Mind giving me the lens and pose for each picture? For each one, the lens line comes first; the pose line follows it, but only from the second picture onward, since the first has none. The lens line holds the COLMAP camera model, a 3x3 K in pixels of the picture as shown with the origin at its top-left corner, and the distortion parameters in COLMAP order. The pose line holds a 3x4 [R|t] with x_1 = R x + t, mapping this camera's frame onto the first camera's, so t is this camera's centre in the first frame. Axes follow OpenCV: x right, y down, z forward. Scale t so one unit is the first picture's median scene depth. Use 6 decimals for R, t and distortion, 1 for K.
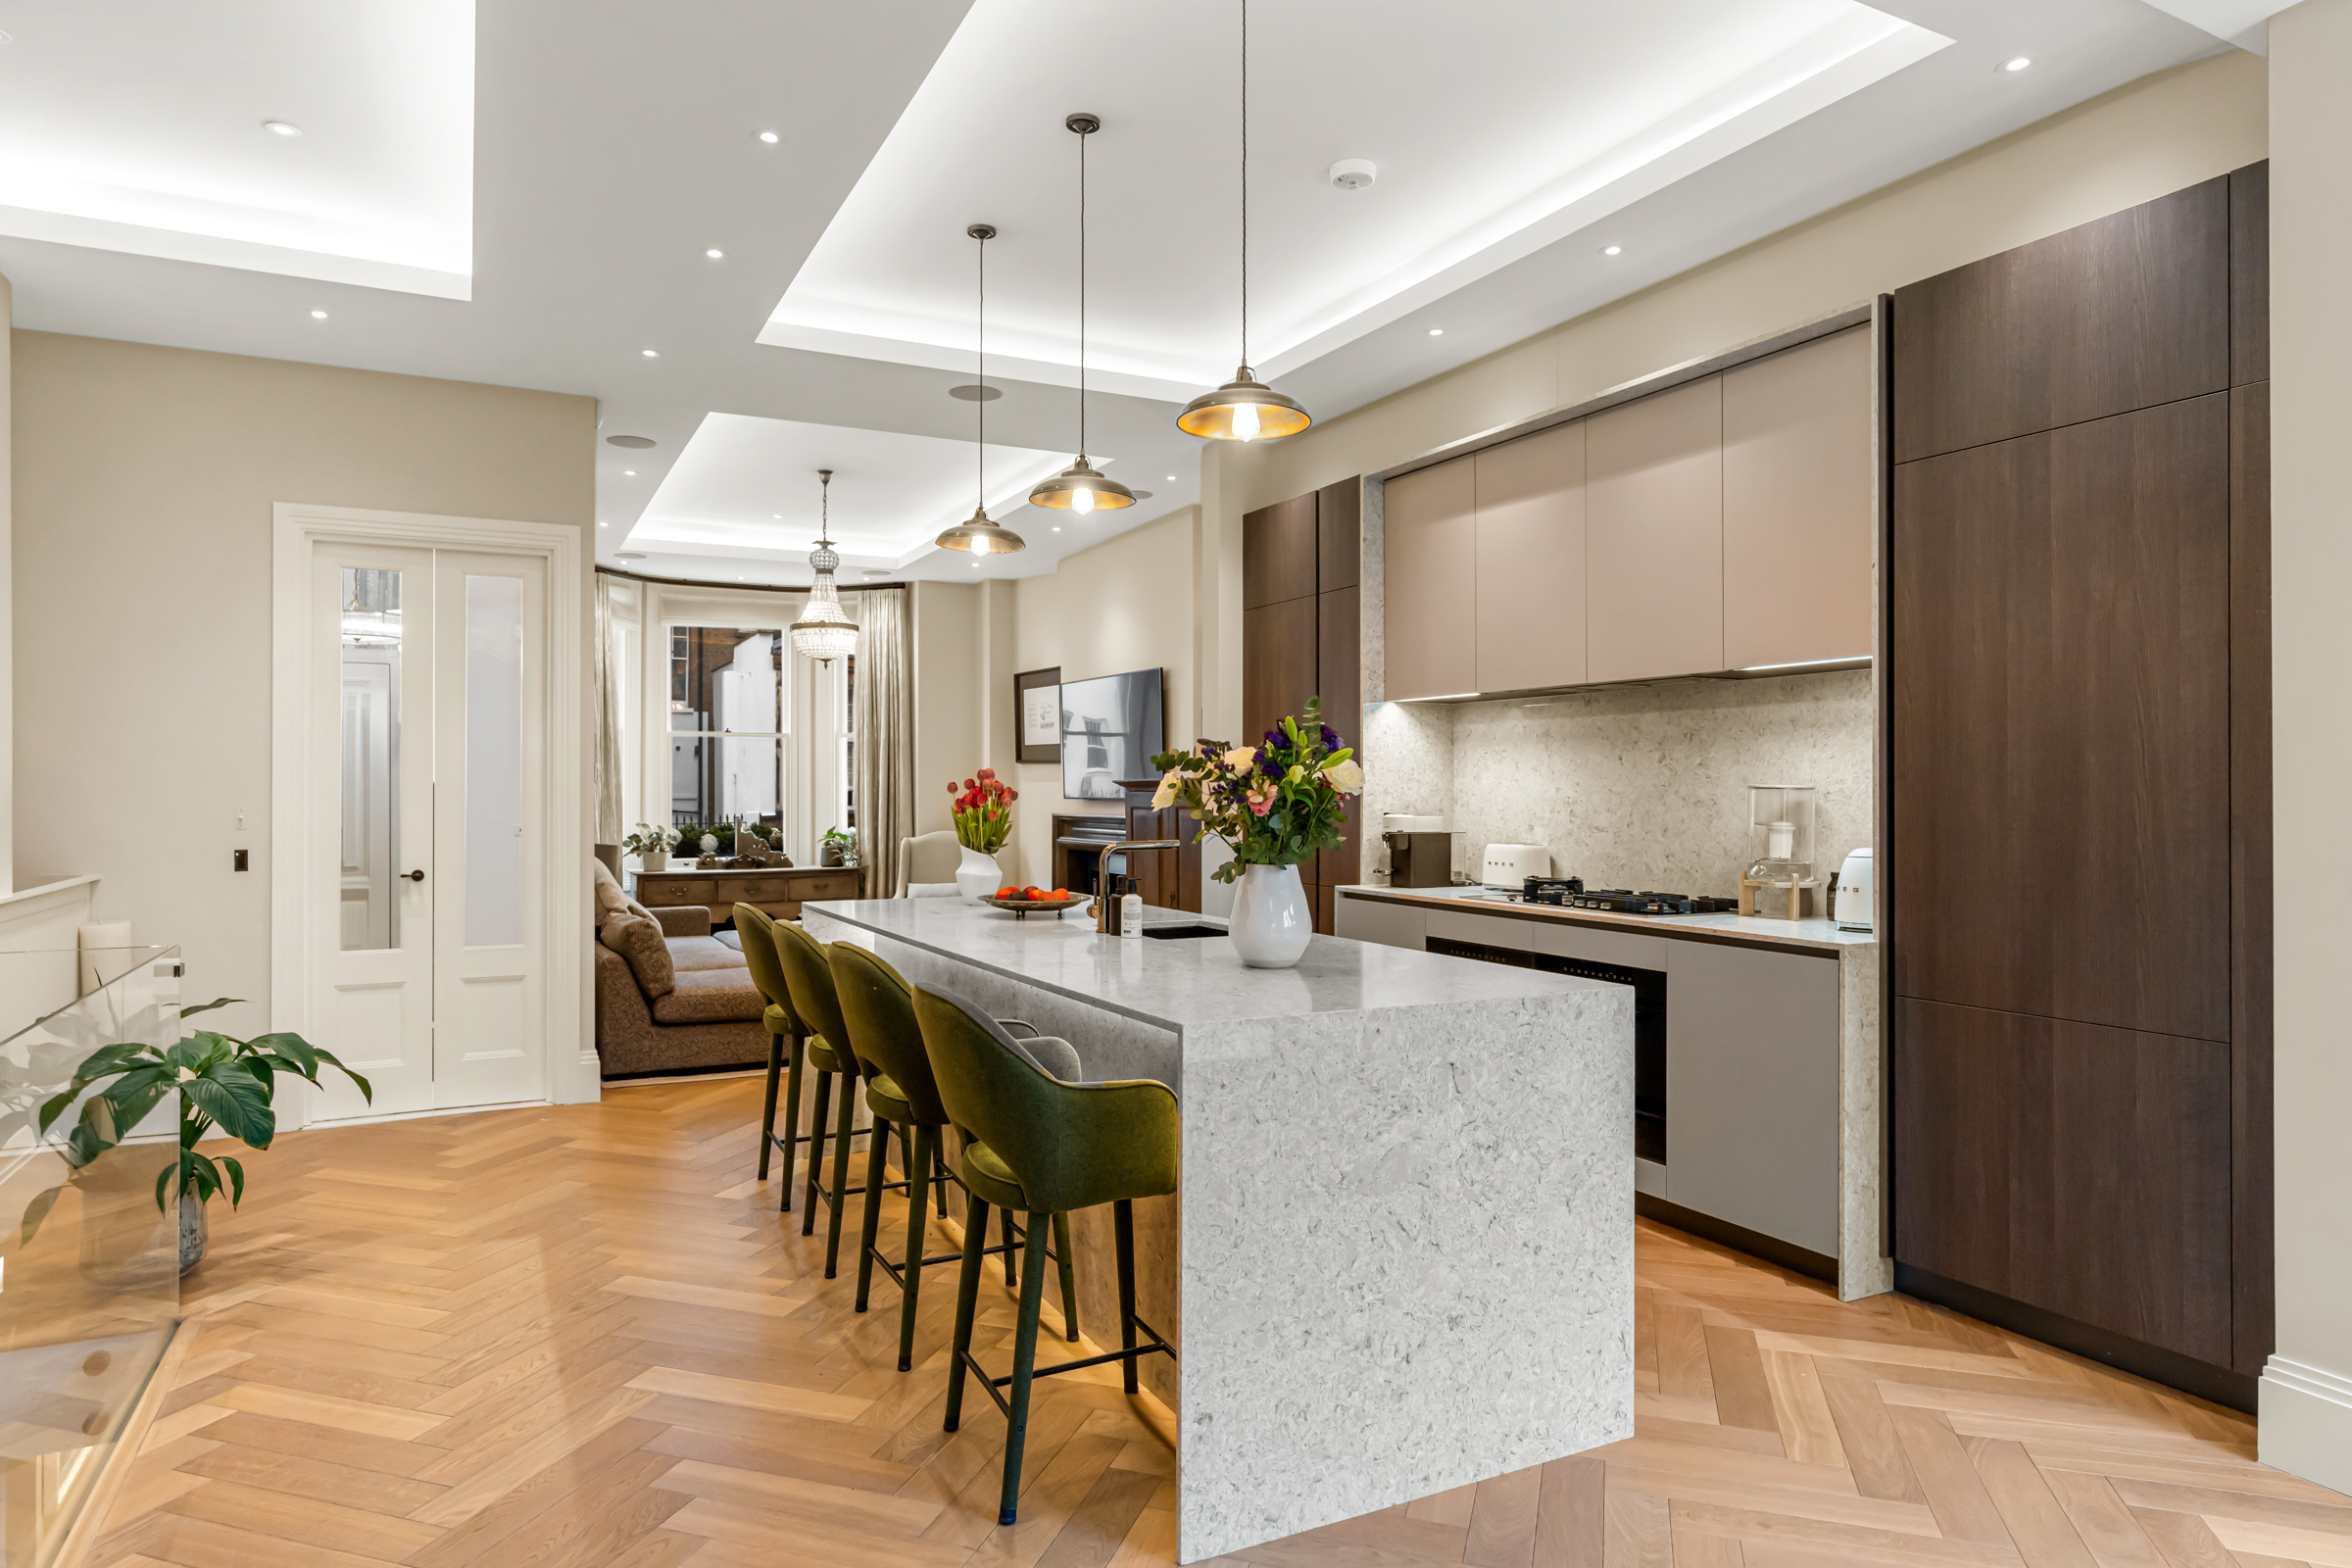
lens RADIAL K [[1404.8, 0, 1179.2], [0, 1404.8, 788.7], [0, 0, 1]] dist [0.001742, -0.000006]
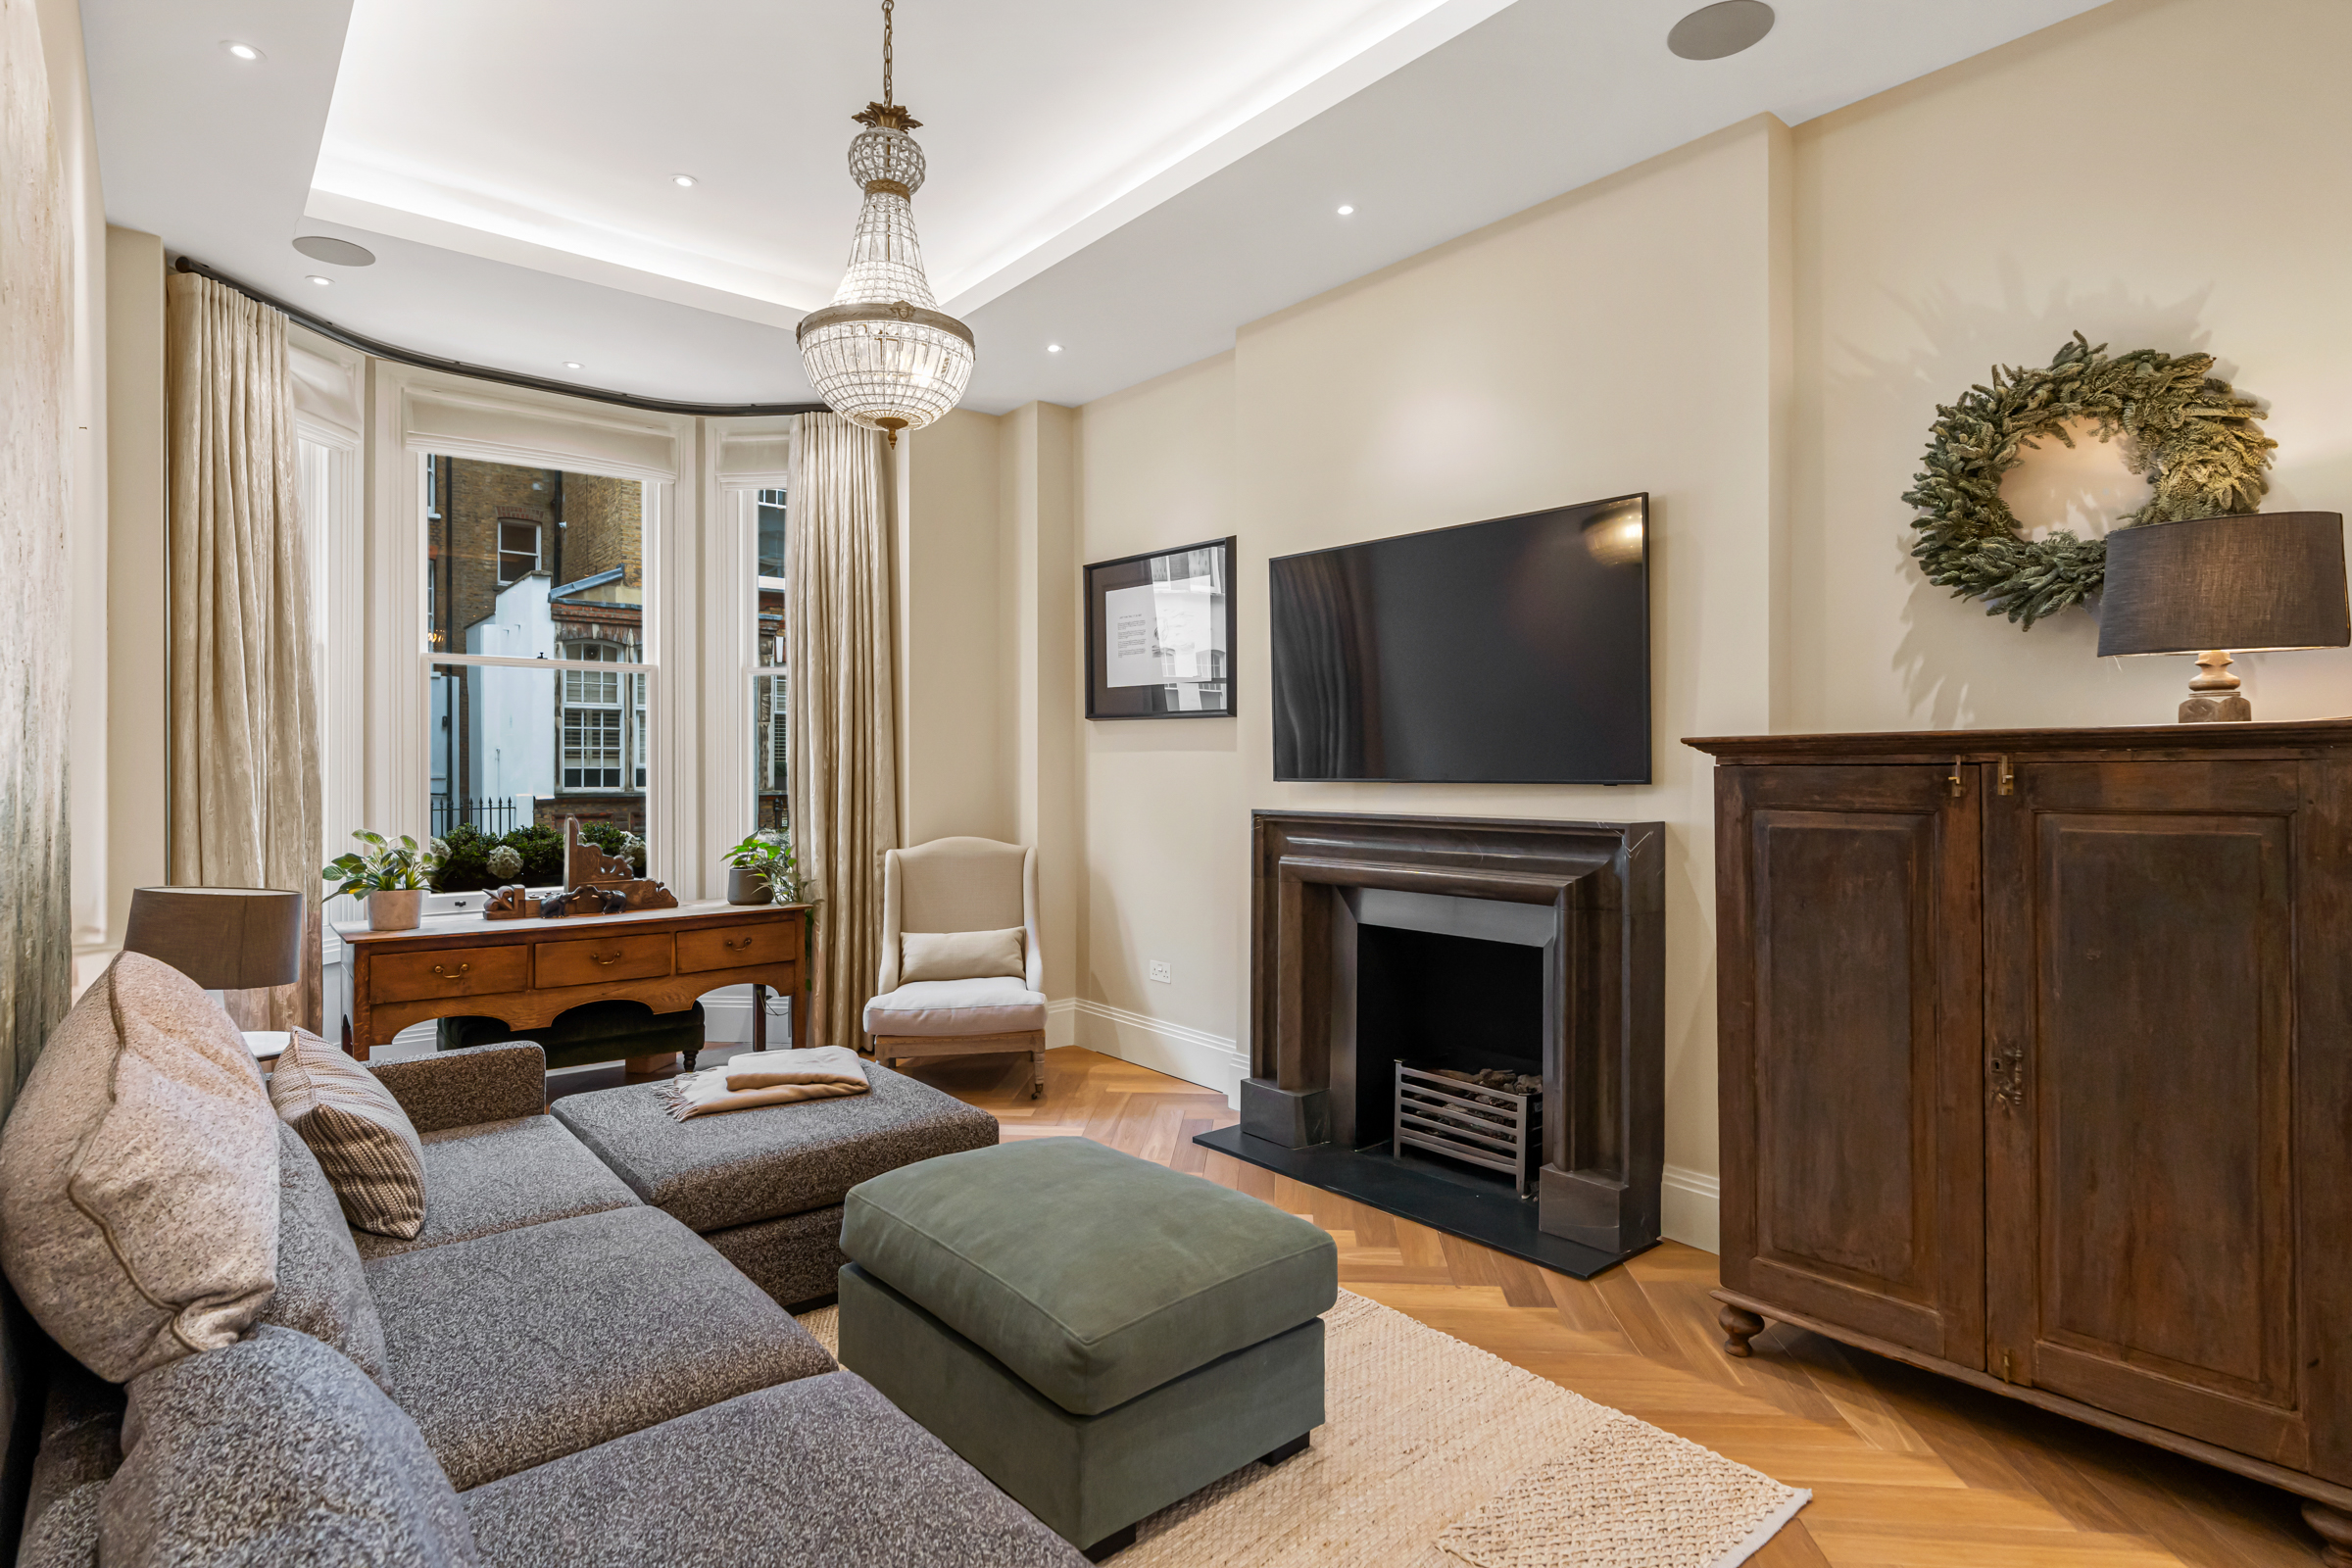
lens RADIAL K [[1212.9, 0, 1173.3], [0, 1212.9, 774.7], [0, 0, 1]] dist [-0.001070, 0.000320]
pose [[0.976467, -0.000146, 0.215669, -0.191656], [-0.000807, 0.999990, 0.004328, 0.002447], [-0.215668, -0.004400, 0.976457, 0.508508]]
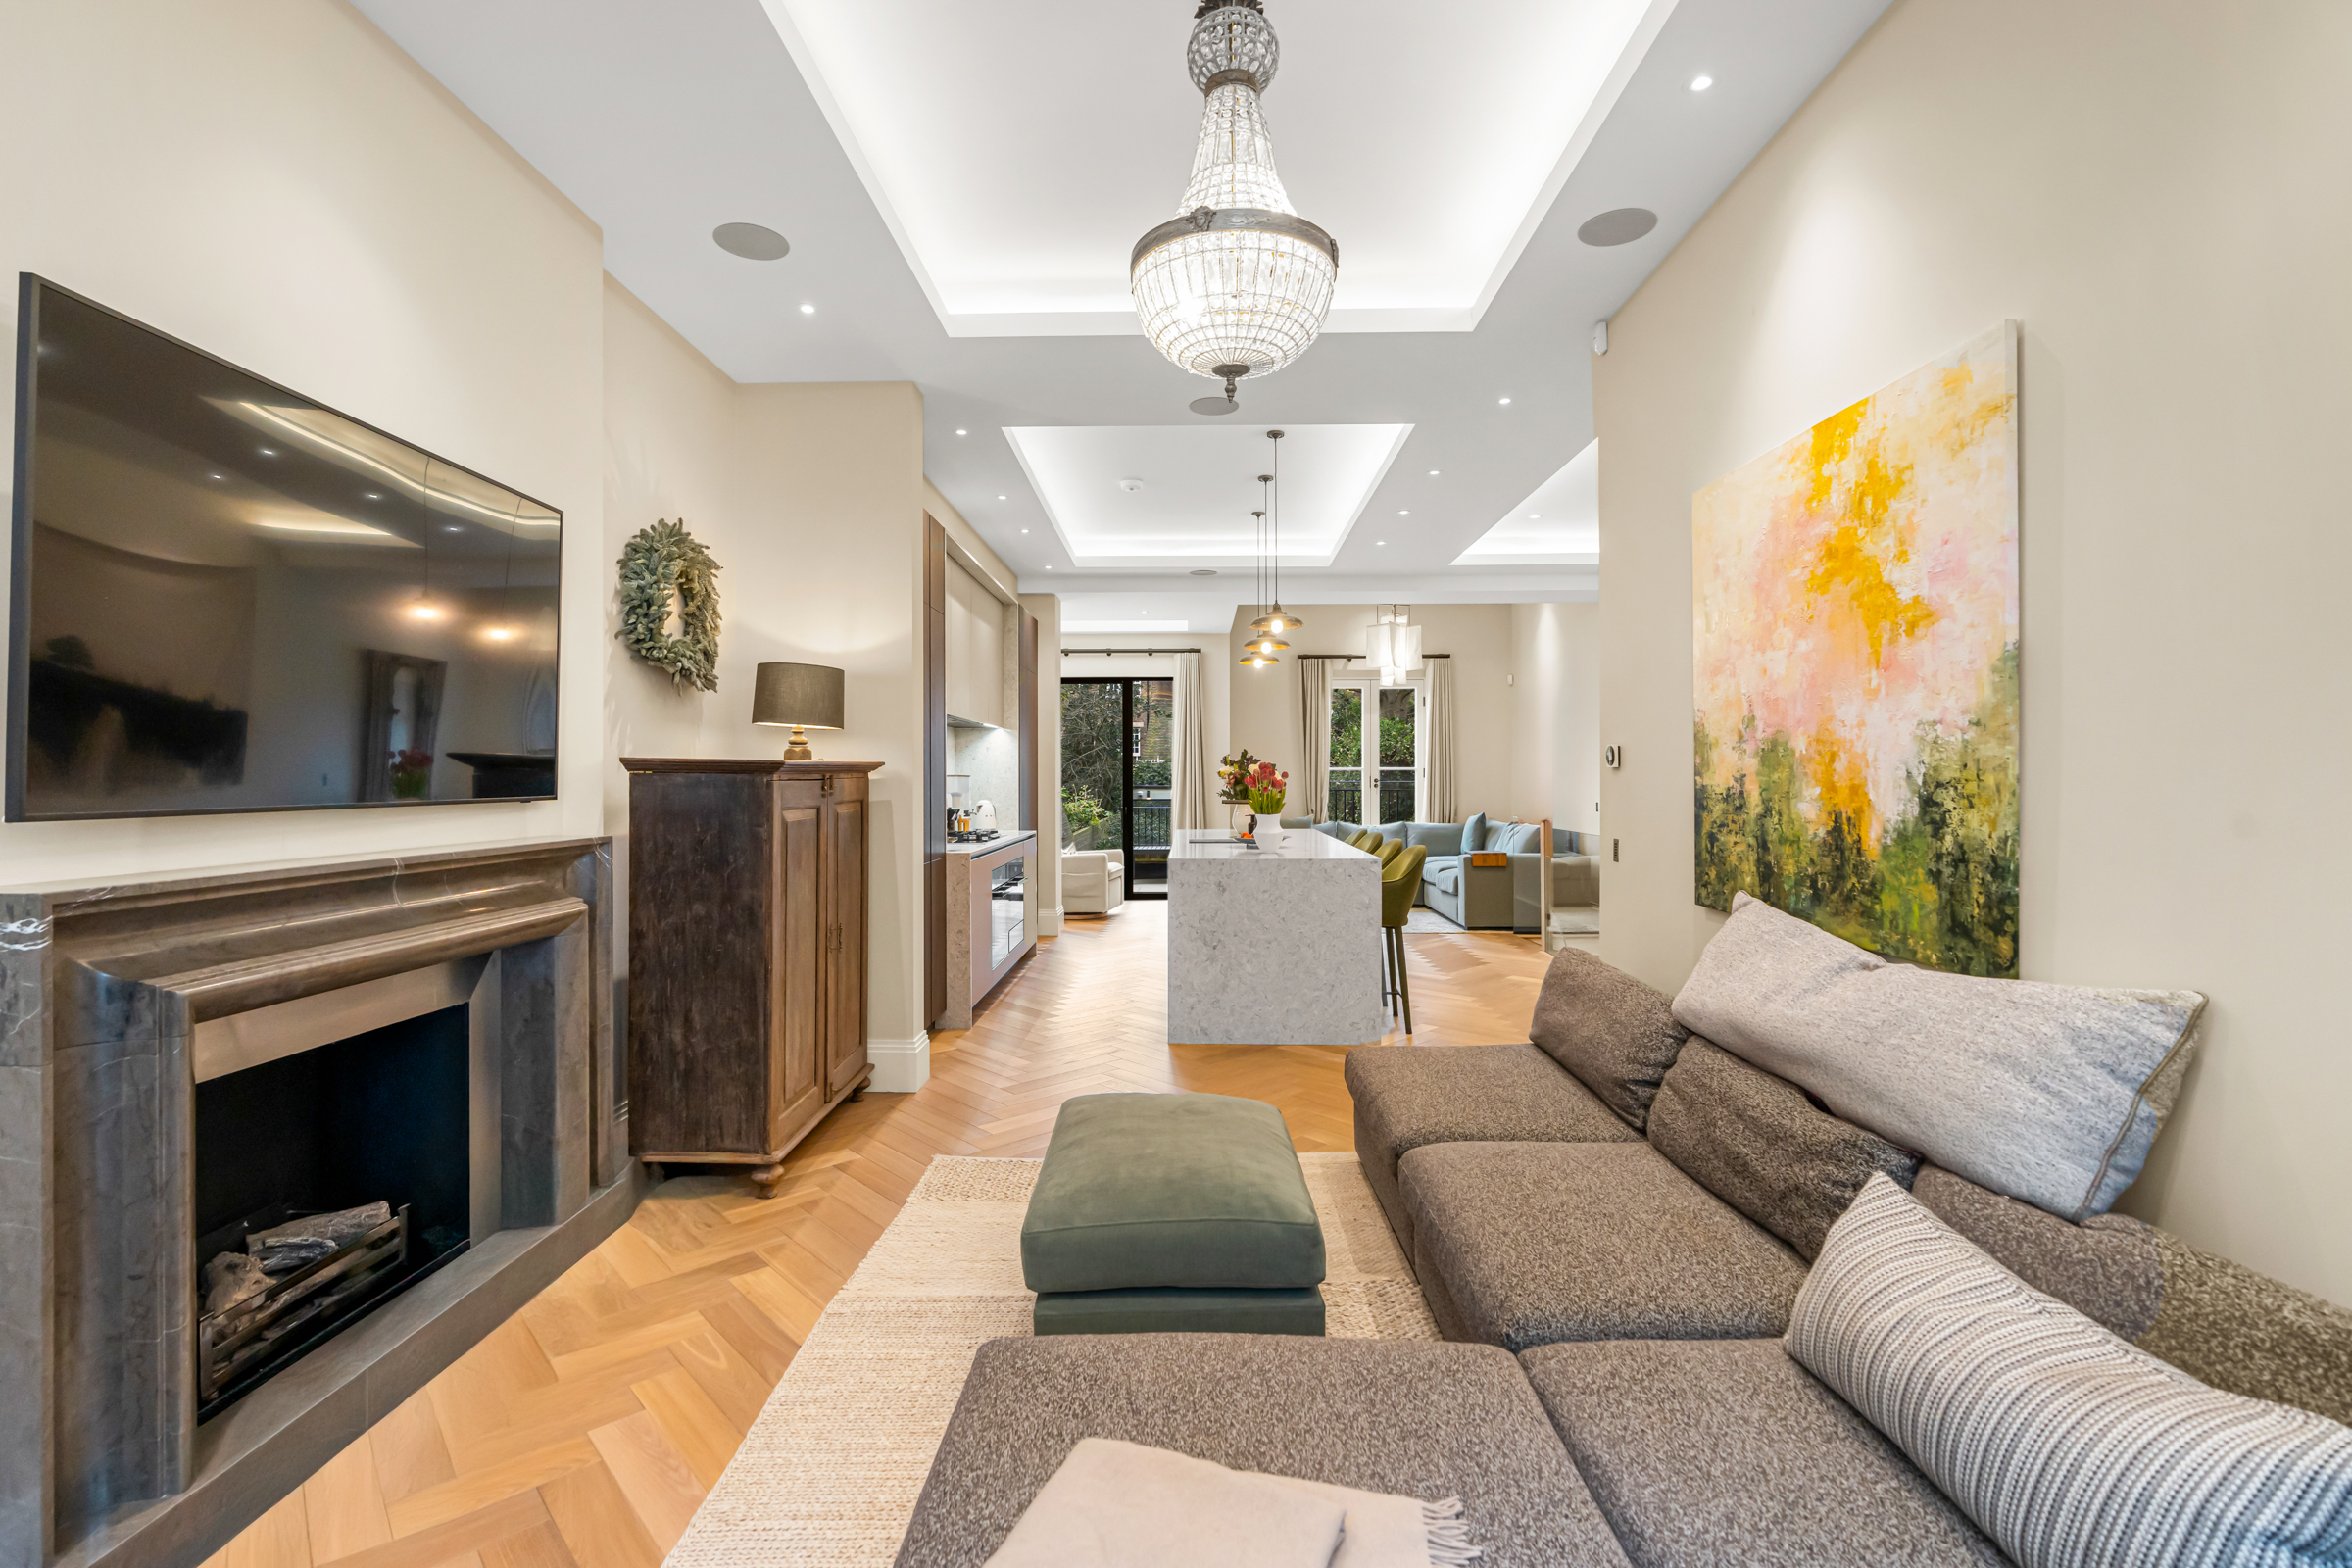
lens RADIAL K [[1070.3, 0, 1177.5], [0, 1070.3, 773.7], [0, 0, 1]] dist [-0.019975, 0.005505]
pose [[-0.881910, 0.004715, 0.471394, -0.275098], [0.003403, 0.999988, -0.003637, 0.001161], [-0.471405, -0.001604, -0.881915, 0.945639]]
